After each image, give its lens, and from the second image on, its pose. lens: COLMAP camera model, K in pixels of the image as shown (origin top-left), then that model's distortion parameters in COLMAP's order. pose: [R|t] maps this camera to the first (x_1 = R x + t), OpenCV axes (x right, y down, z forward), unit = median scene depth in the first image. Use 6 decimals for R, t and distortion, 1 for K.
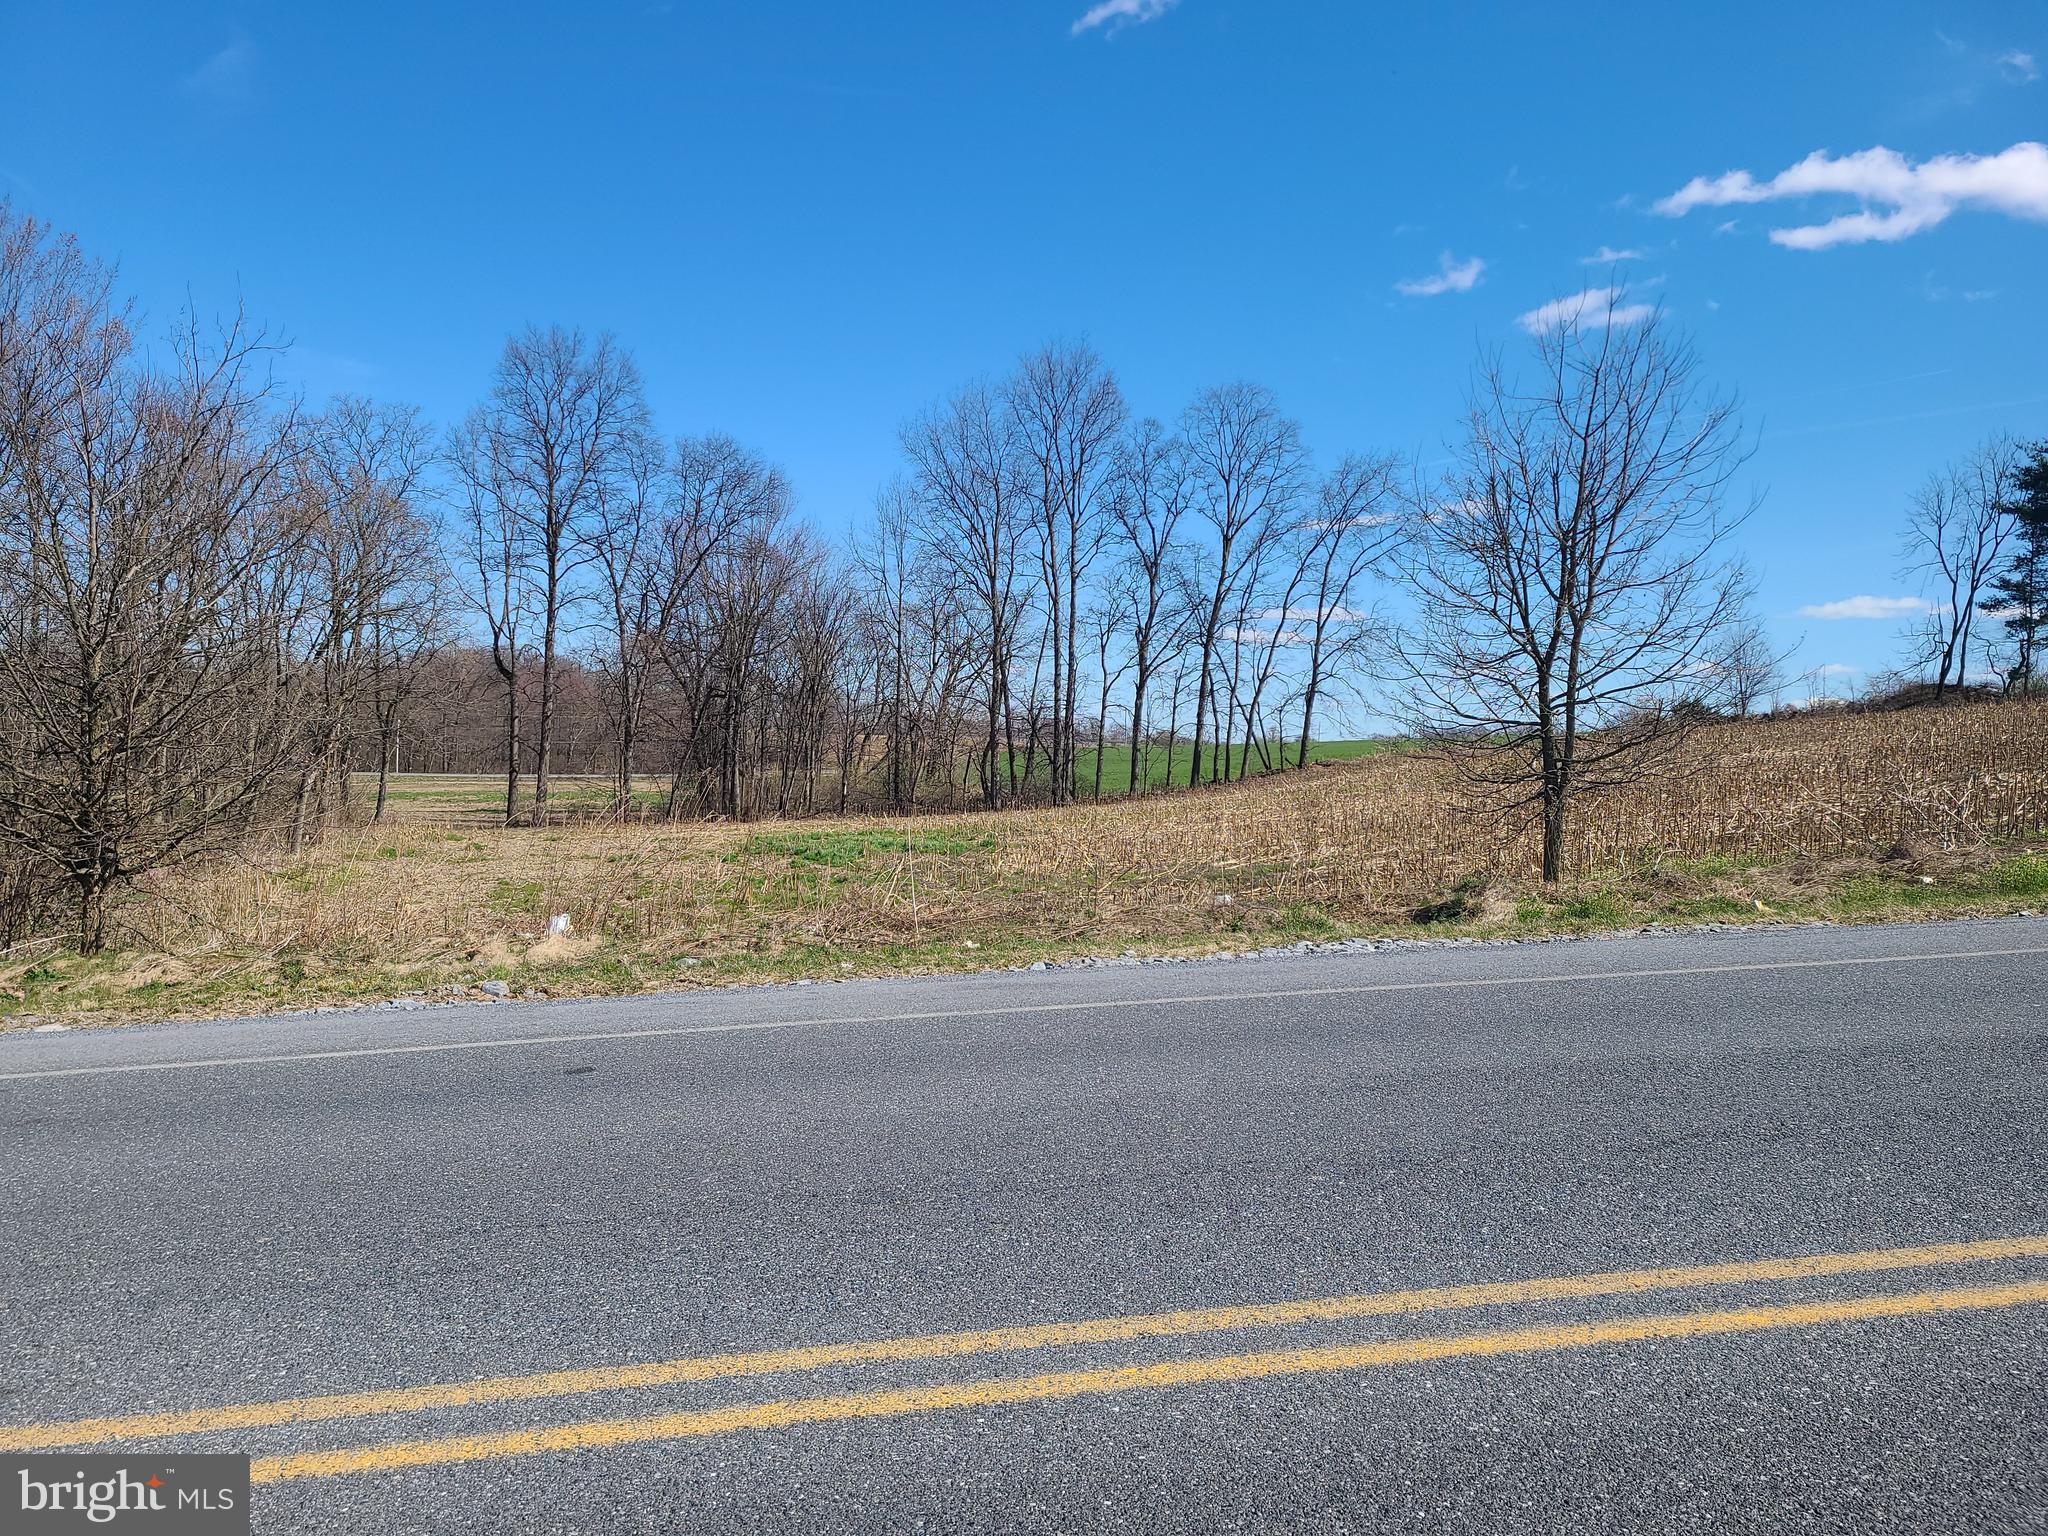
lens RADIAL K [[1542.6, 0, 1016.6], [0, 1542.6, 756.9], [0, 0, 1]] dist [0.074146, -0.057268]
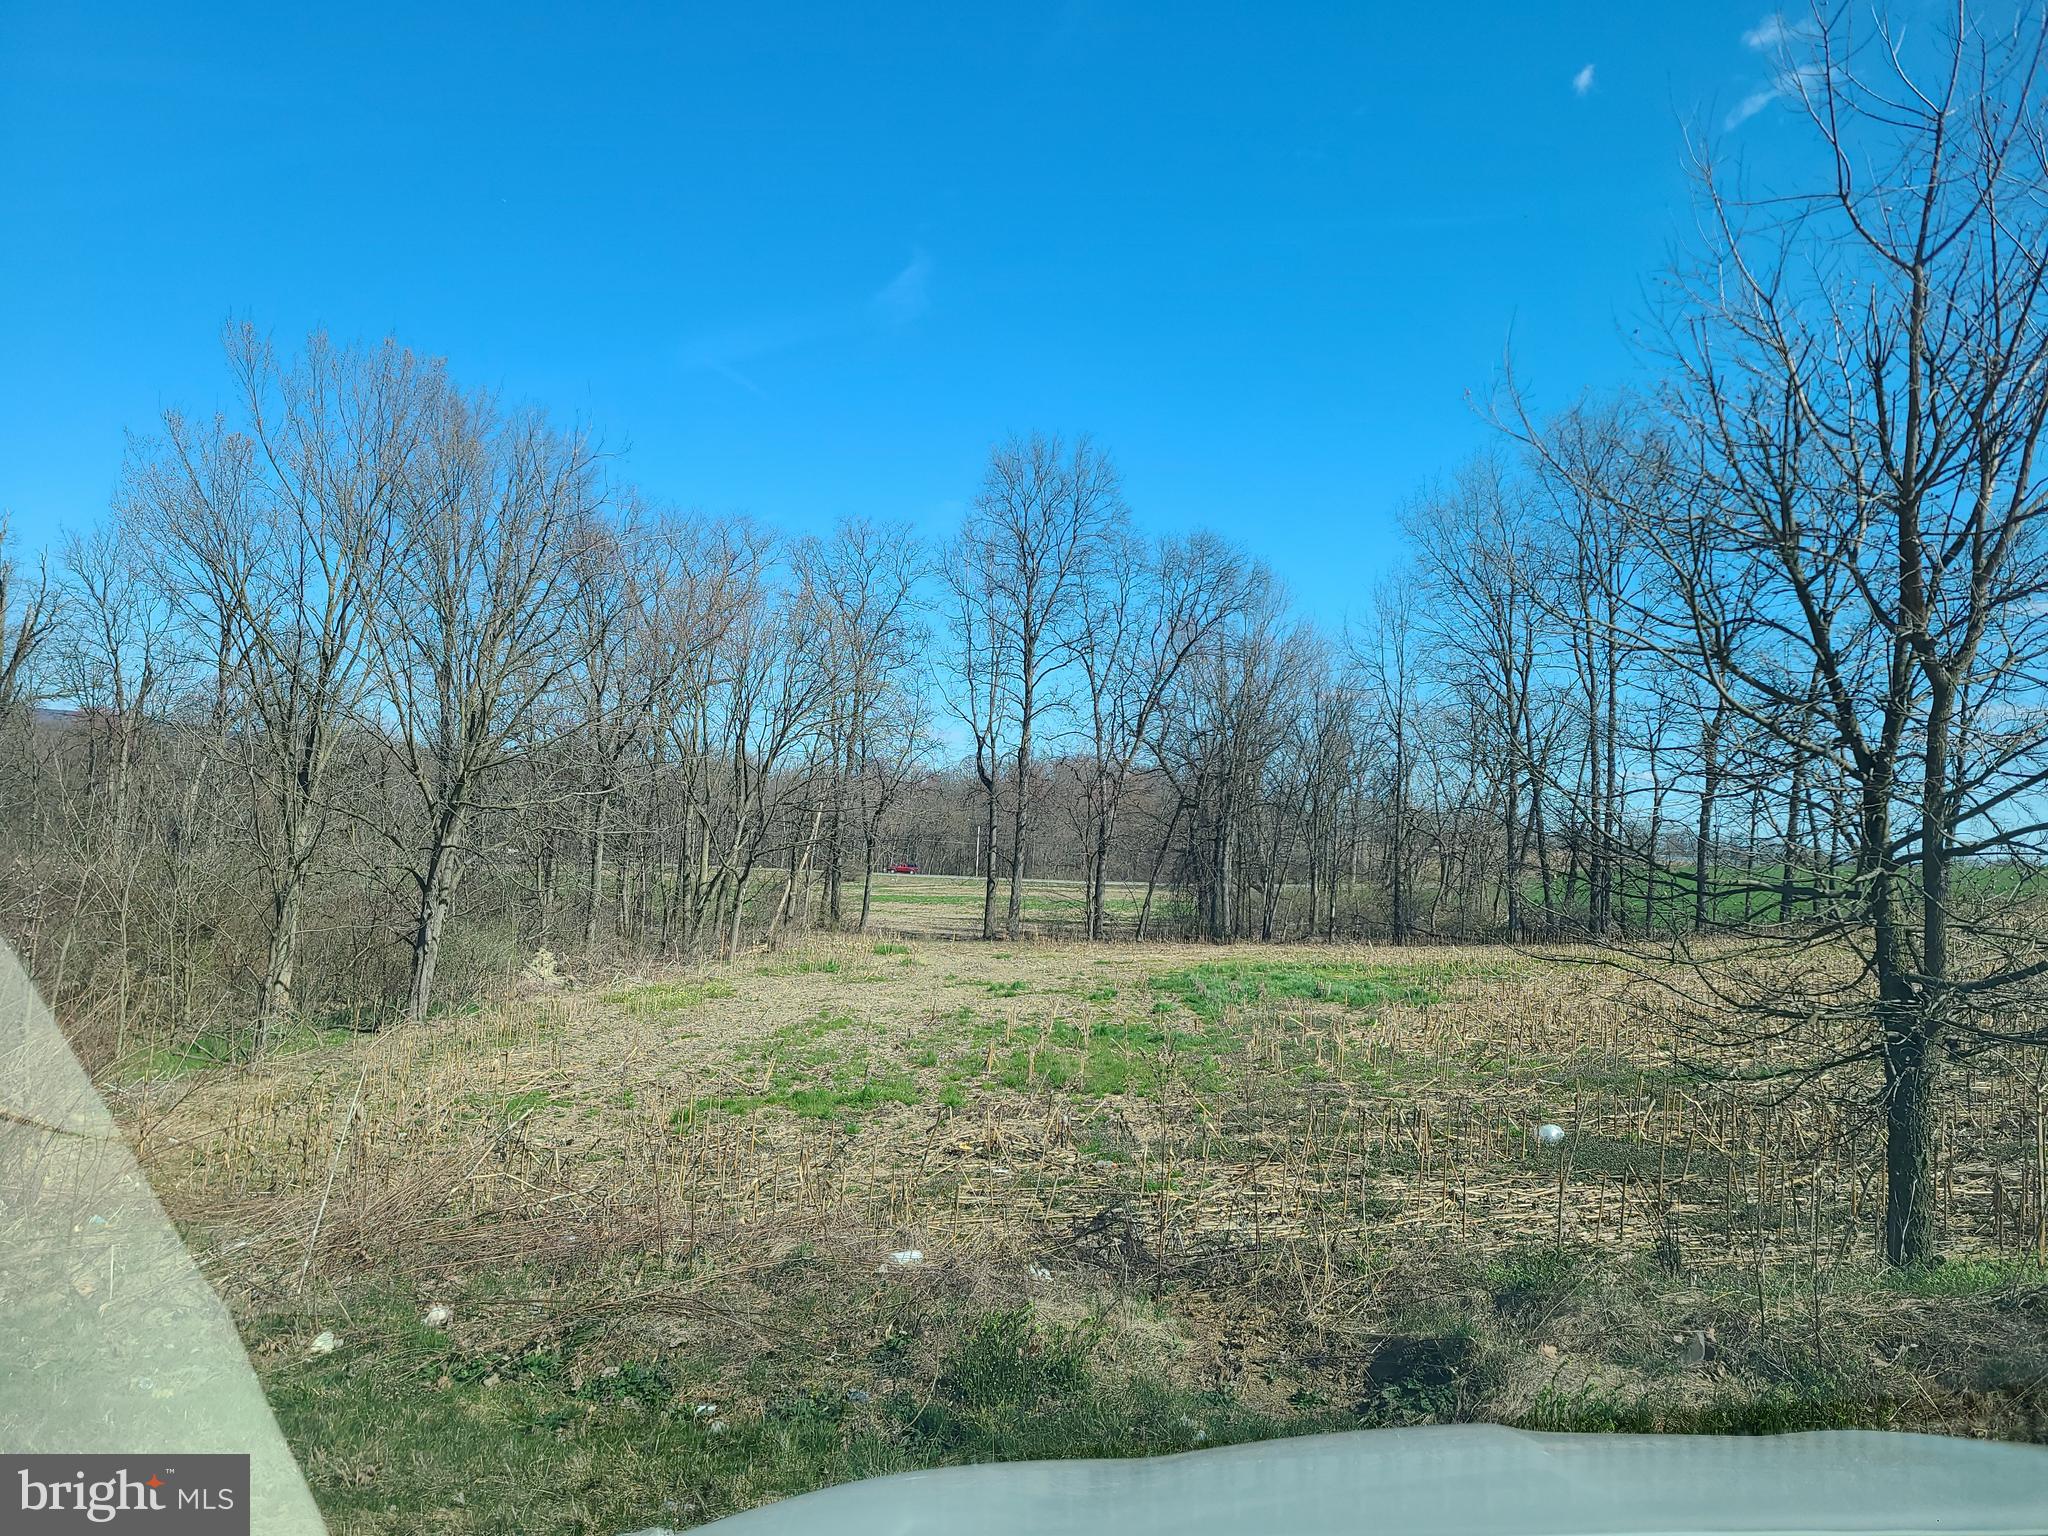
lens RADIAL K [[1542.6, 0, 1016.6], [0, 1542.6, 756.9], [0, 0, 1]] dist [0.074146, -0.057268]
pose [[0.924579, -0.006567, -0.380933, 0.109520], [-0.020028, 0.997631, -0.065810, -0.010481], [0.380463, 0.068475, 0.922258, 0.181947]]
